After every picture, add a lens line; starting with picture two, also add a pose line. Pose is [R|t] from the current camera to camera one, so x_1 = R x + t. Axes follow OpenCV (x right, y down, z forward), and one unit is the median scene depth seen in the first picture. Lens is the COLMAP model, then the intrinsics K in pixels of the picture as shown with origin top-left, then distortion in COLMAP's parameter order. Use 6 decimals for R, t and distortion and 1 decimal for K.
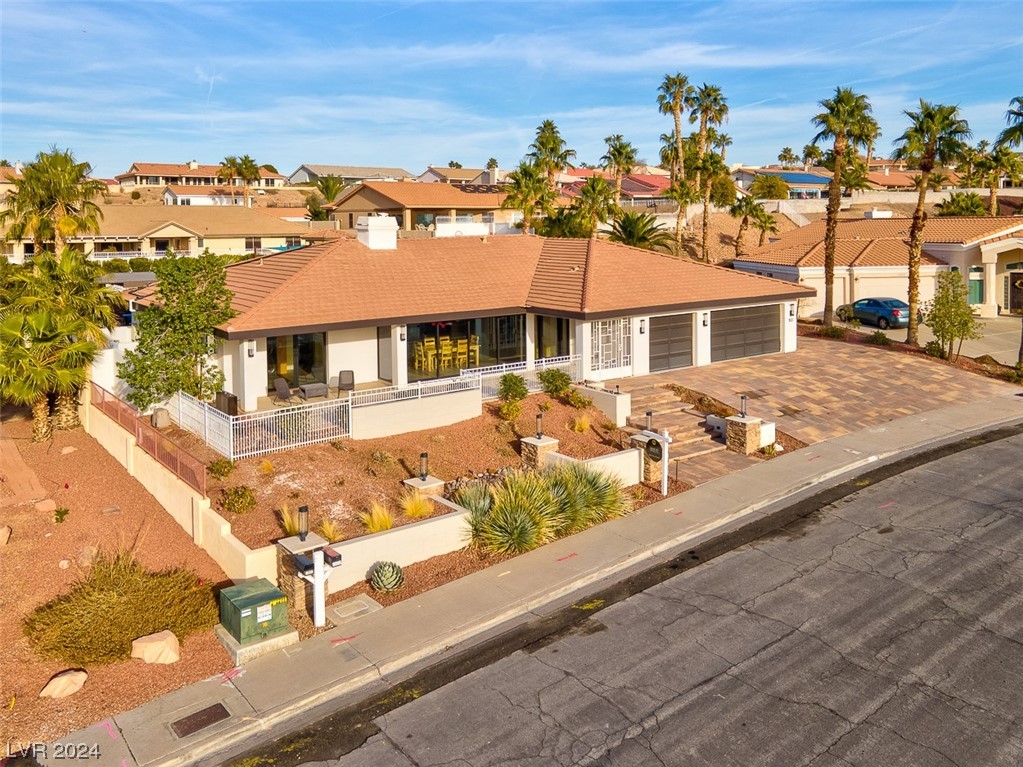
lens RADIAL K [[833.3, 0, 489.5], [0, 833.3, 339.9], [0, 0, 1]] dist [0.002895, 0.093077]
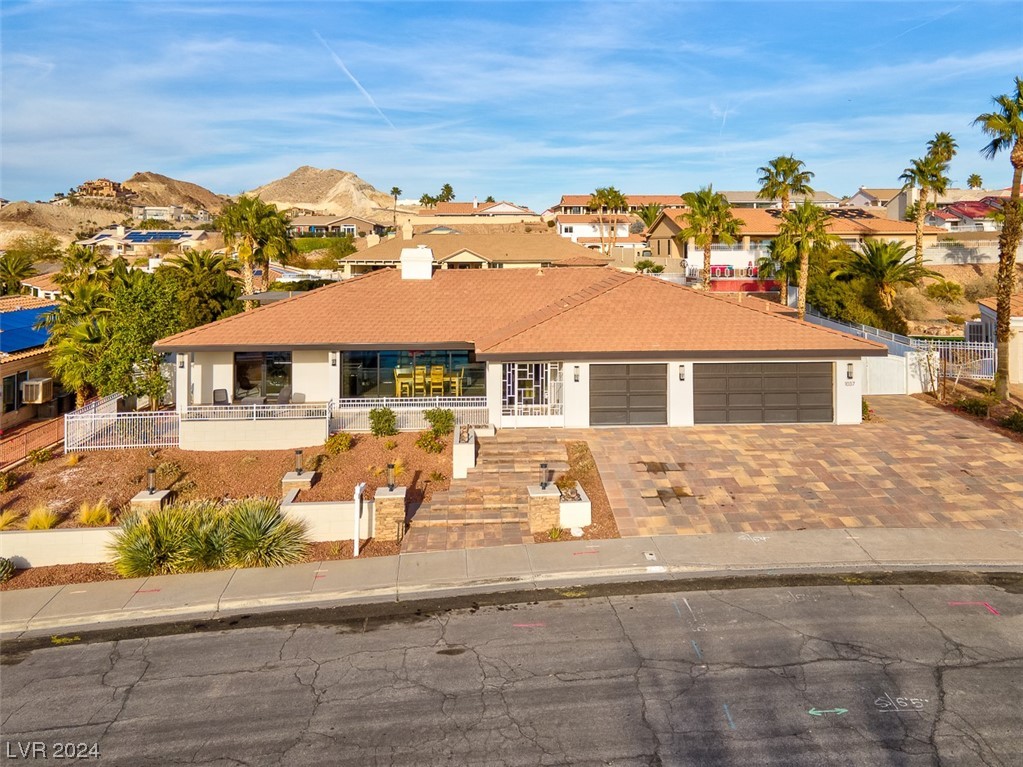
lens RADIAL K [[798.4, 0, 520.5], [0, 798.4, 325.7], [0, 0, 1]] dist [0.002107, 0.066800]
pose [[0.843141, 0.059733, -0.534365, 0.550344], [-0.080847, 0.996596, -0.016159, -0.045619], [0.531580, 0.056826, 0.845099, 0.223564]]
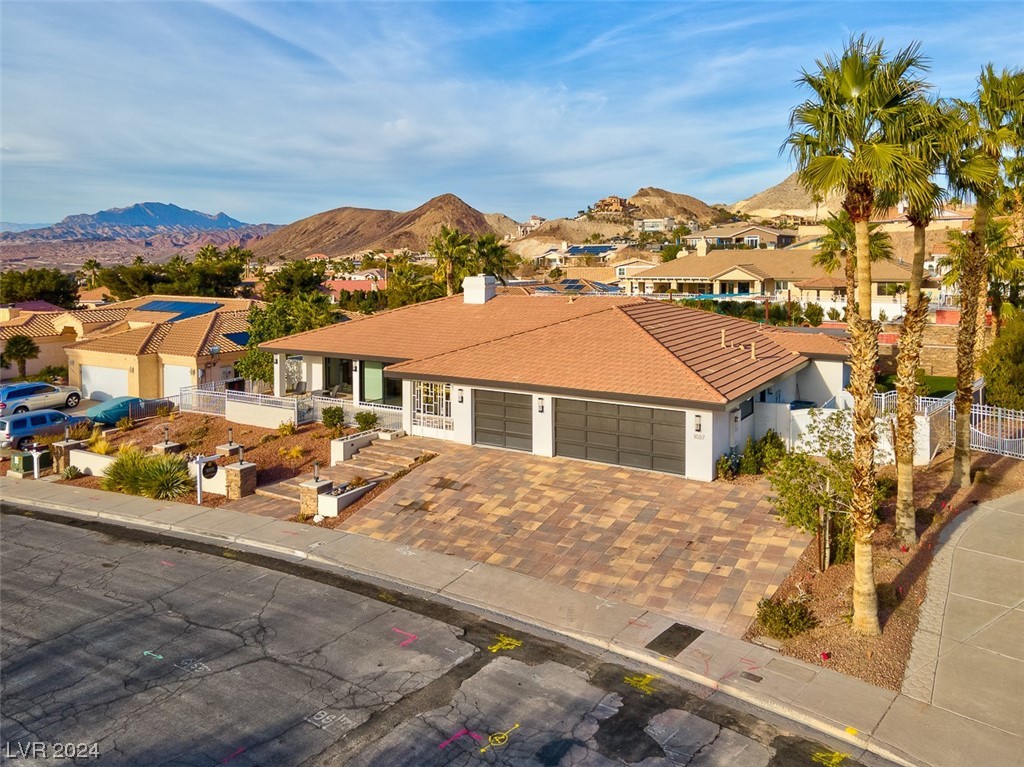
lens RADIAL K [[777.7, 0, 516.2], [0, 777.7, 379.7], [0, 0, 1]] dist [-0.000862, 0.069783]
pose [[0.368071, 0.152459, -0.917213, 1.004806], [-0.126786, 0.985481, 0.112929, -0.141338], [0.921113, 0.074724, 0.382057, 0.653177]]
